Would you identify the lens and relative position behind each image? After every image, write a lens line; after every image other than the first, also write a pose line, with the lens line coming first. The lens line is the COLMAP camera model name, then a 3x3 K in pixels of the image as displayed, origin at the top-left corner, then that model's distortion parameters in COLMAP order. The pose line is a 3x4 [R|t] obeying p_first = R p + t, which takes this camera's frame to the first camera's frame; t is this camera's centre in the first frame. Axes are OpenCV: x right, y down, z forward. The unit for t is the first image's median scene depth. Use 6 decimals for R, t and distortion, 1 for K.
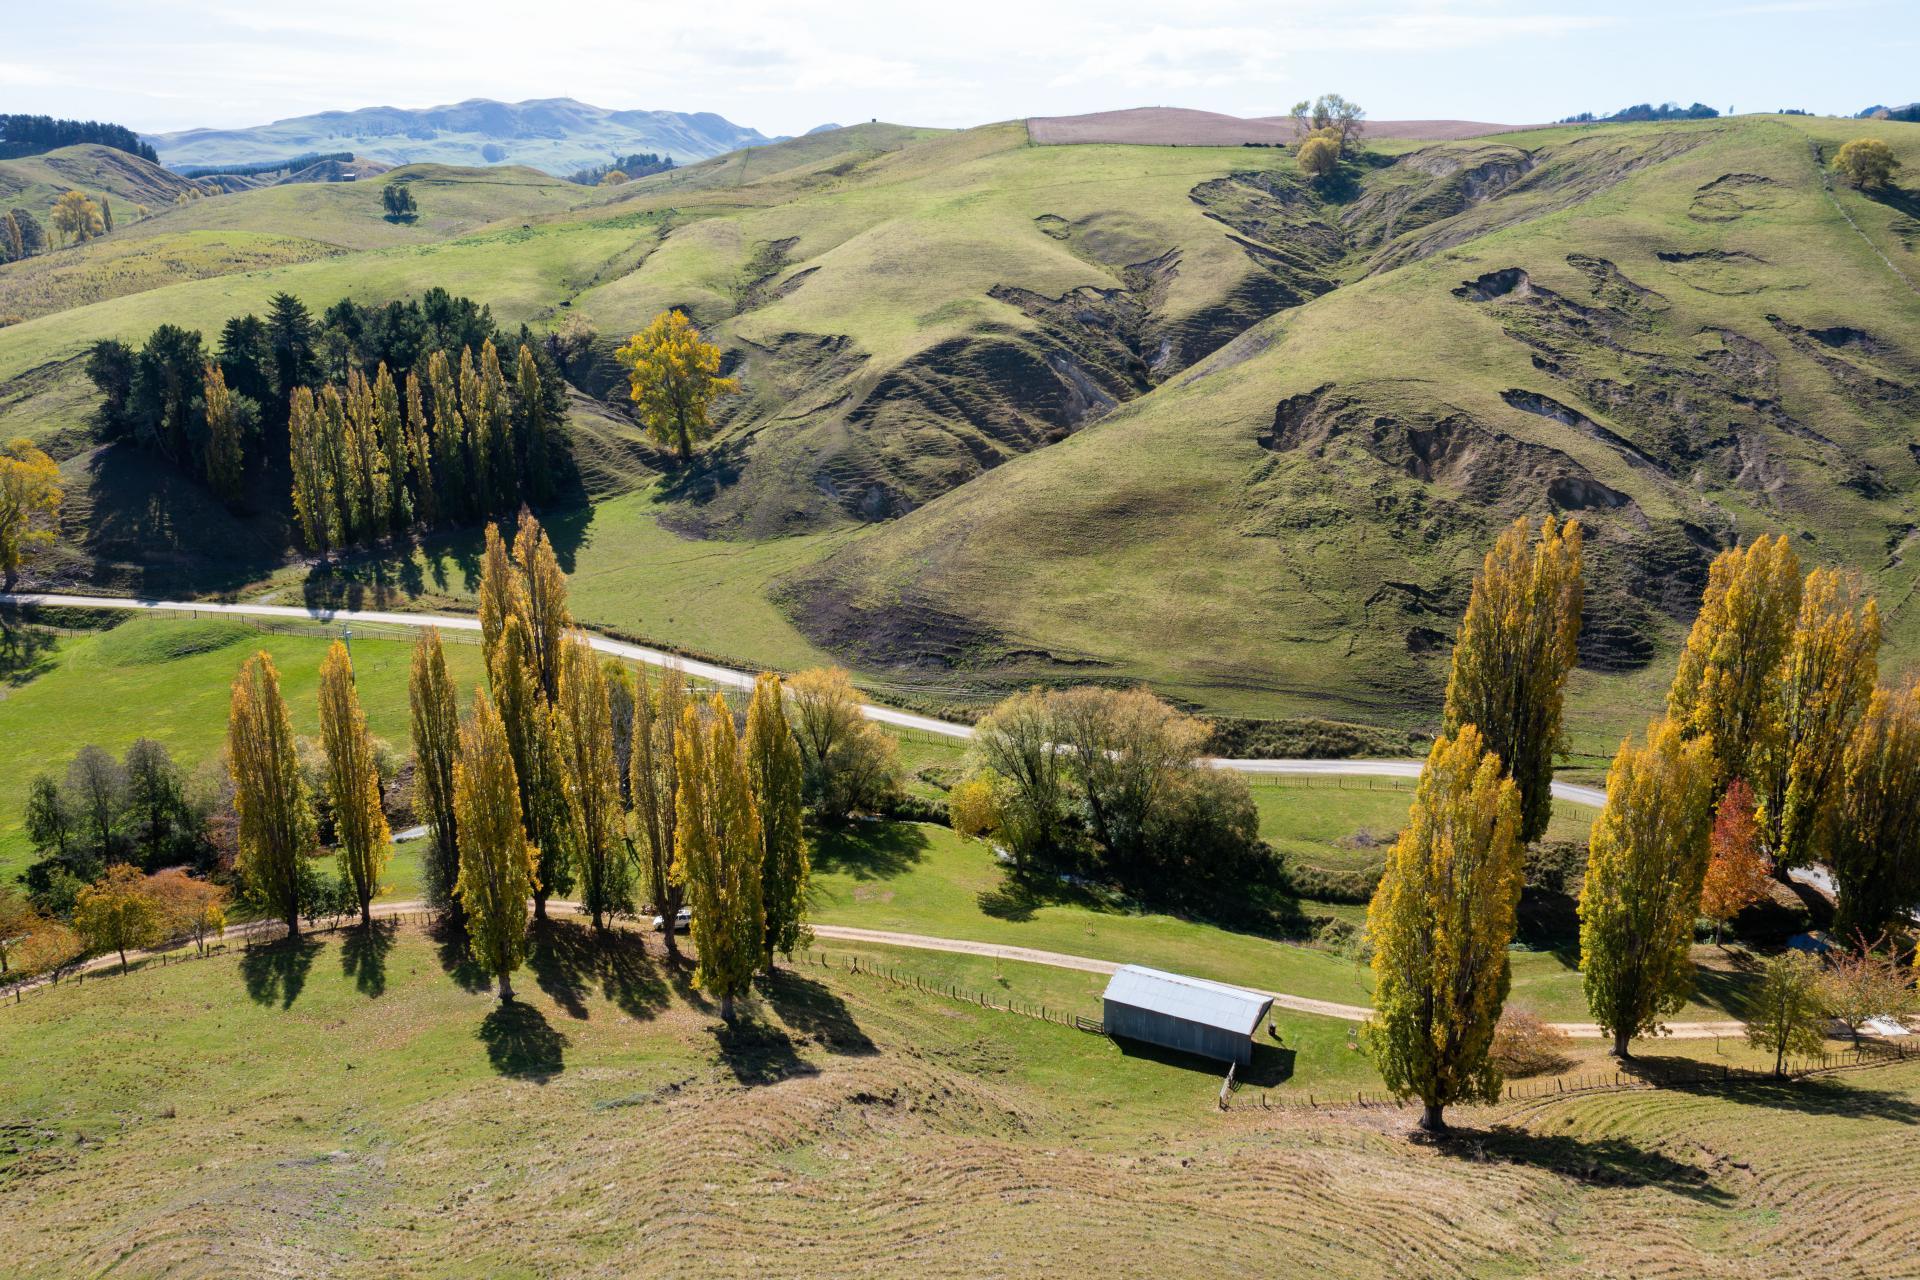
lens RADIAL K [[1523.6, 0, 968.0], [0, 1523.6, 647.5], [0, 0, 1]] dist [-0.006950, 0.012134]
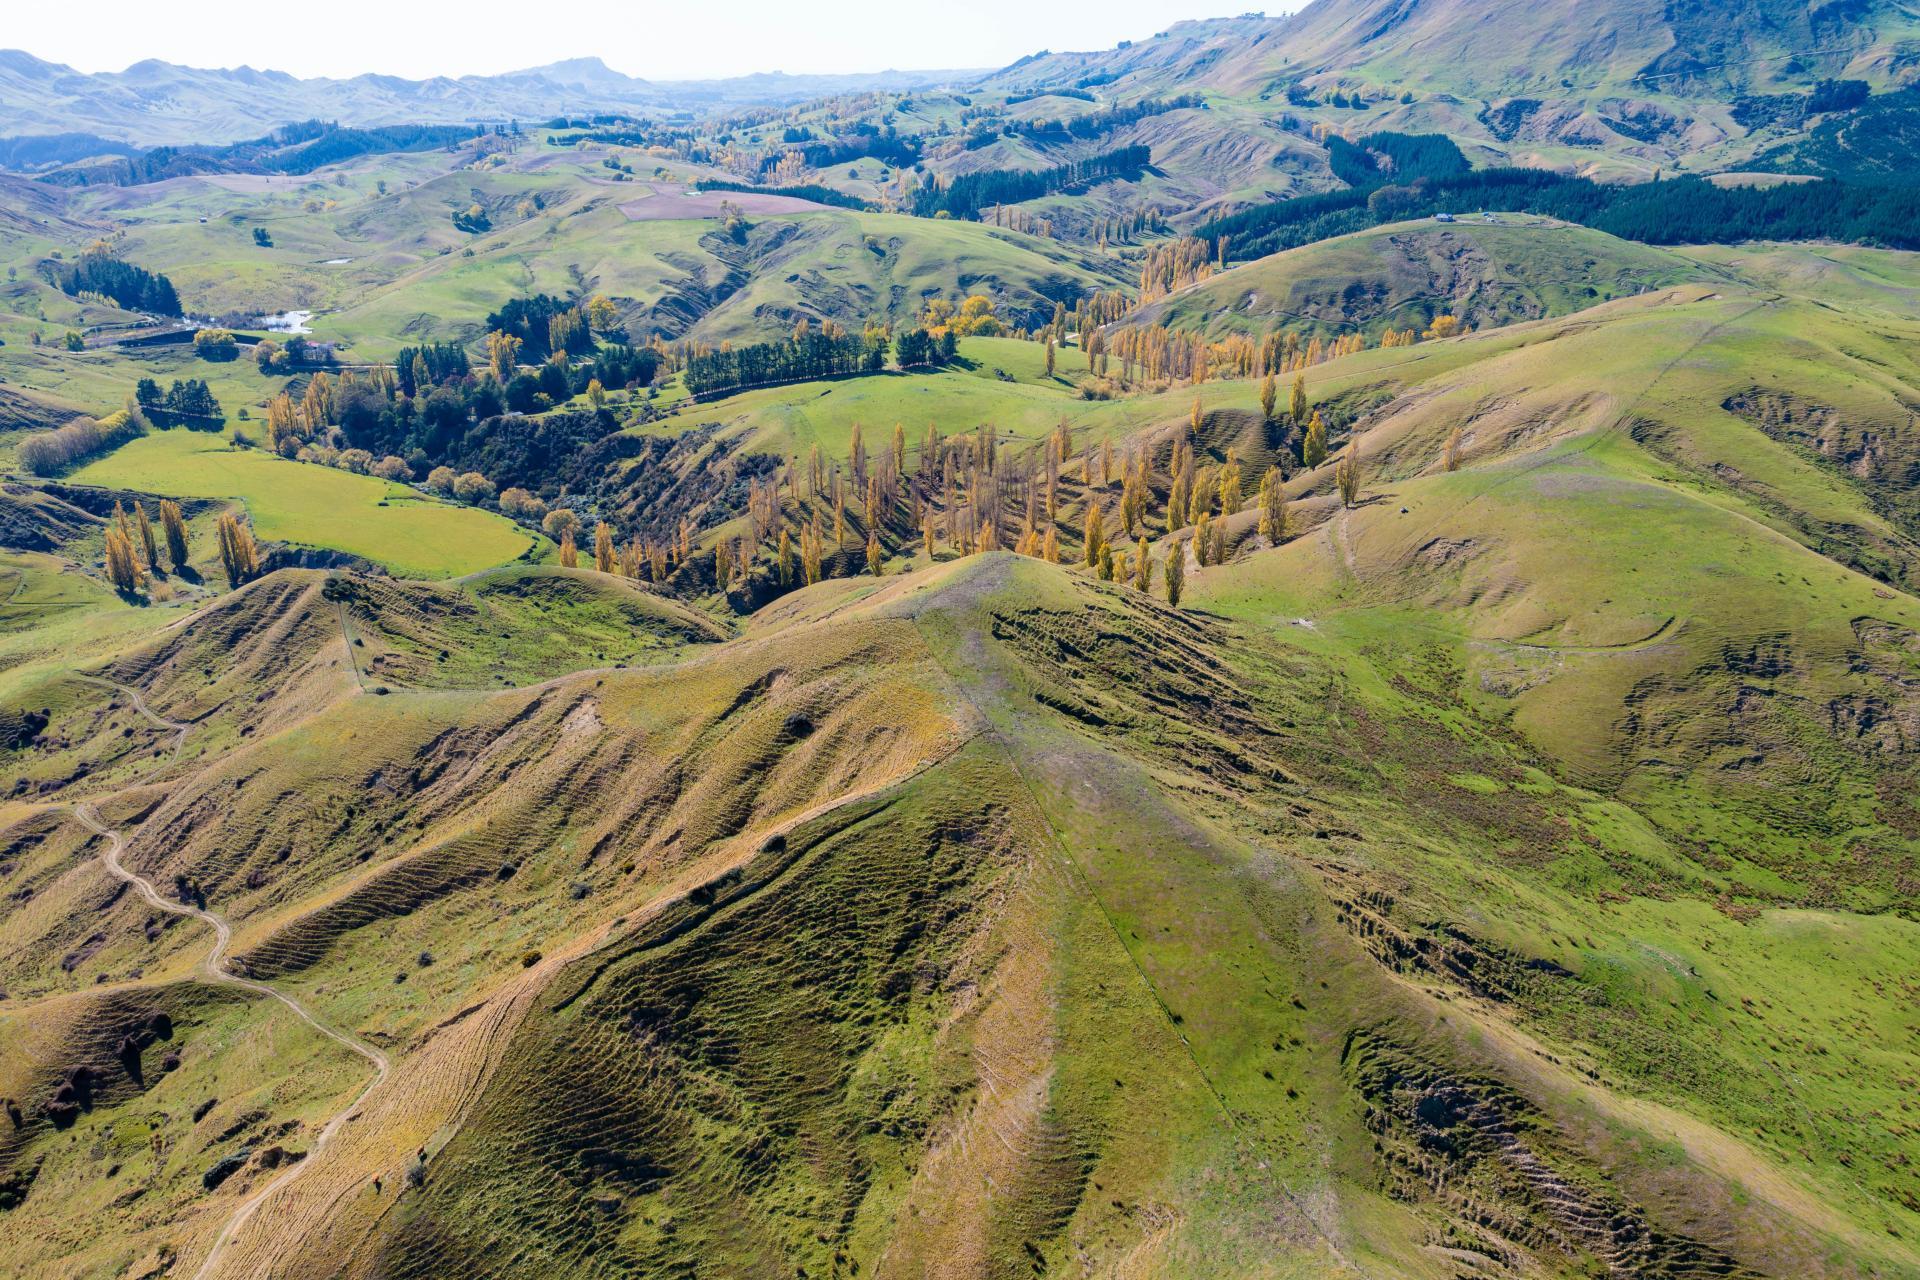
lens RADIAL K [[1530.0, 0, 960.4], [0, 1530.0, 644.9], [0, 0, 1]] dist [-0.008186, 0.012519]
pose [[0.908137, -0.153268, 0.389609, -1.321972], [0.129124, 0.987752, 0.087598, 0.584963], [-0.398263, -0.029243, 0.916805, -3.937072]]
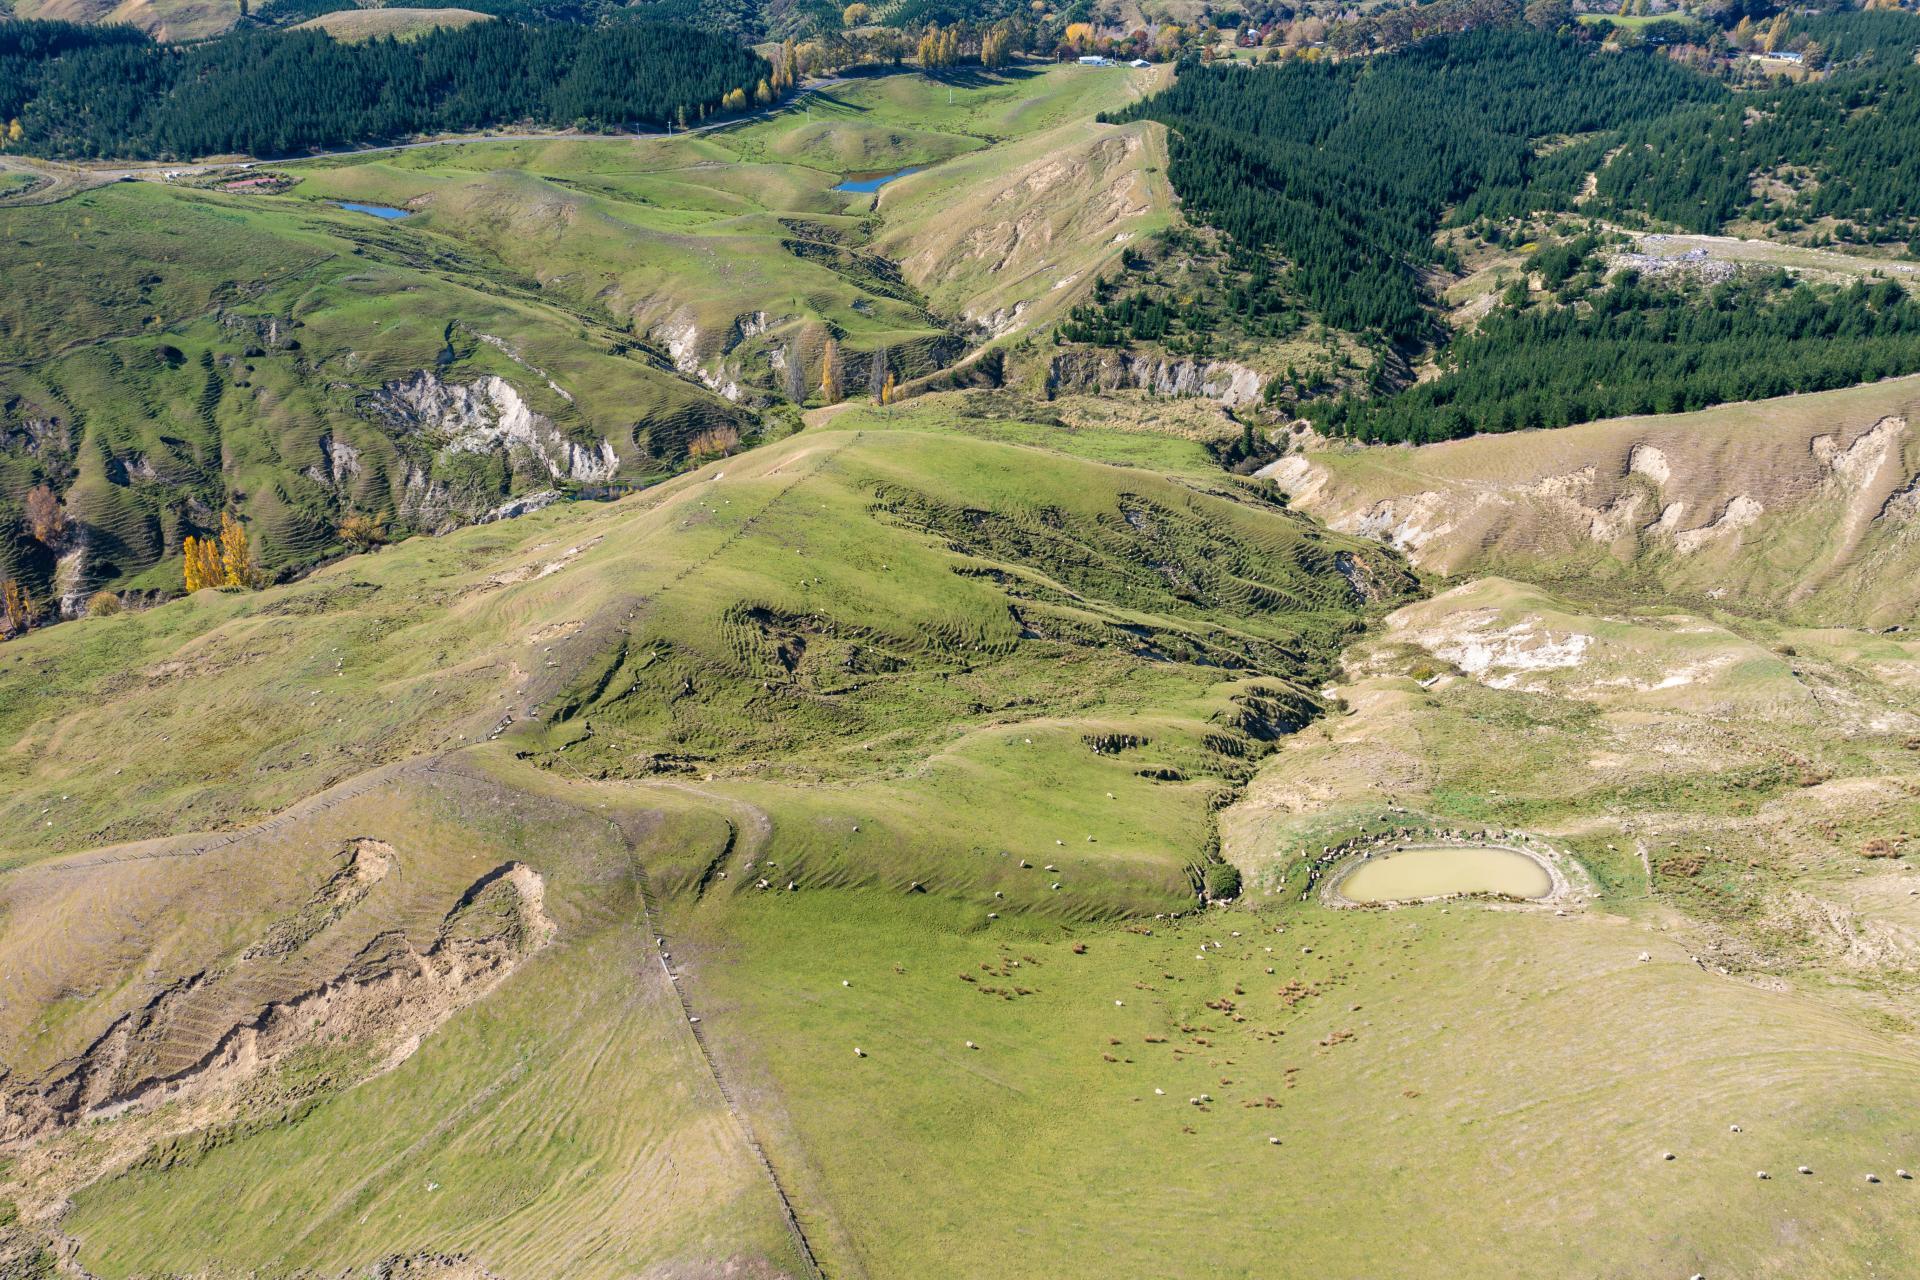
lens RADIAL K [[1528.4, 0, 969.2], [0, 1528.4, 652.2], [0, 0, 1]] dist [-0.015508, 0.011883]
pose [[0.323945, -0.460274, 0.826563, 0.660947], [0.276938, 0.881540, 0.382351, 0.055535], [-0.904635, 0.105046, 0.413038, -2.393668]]
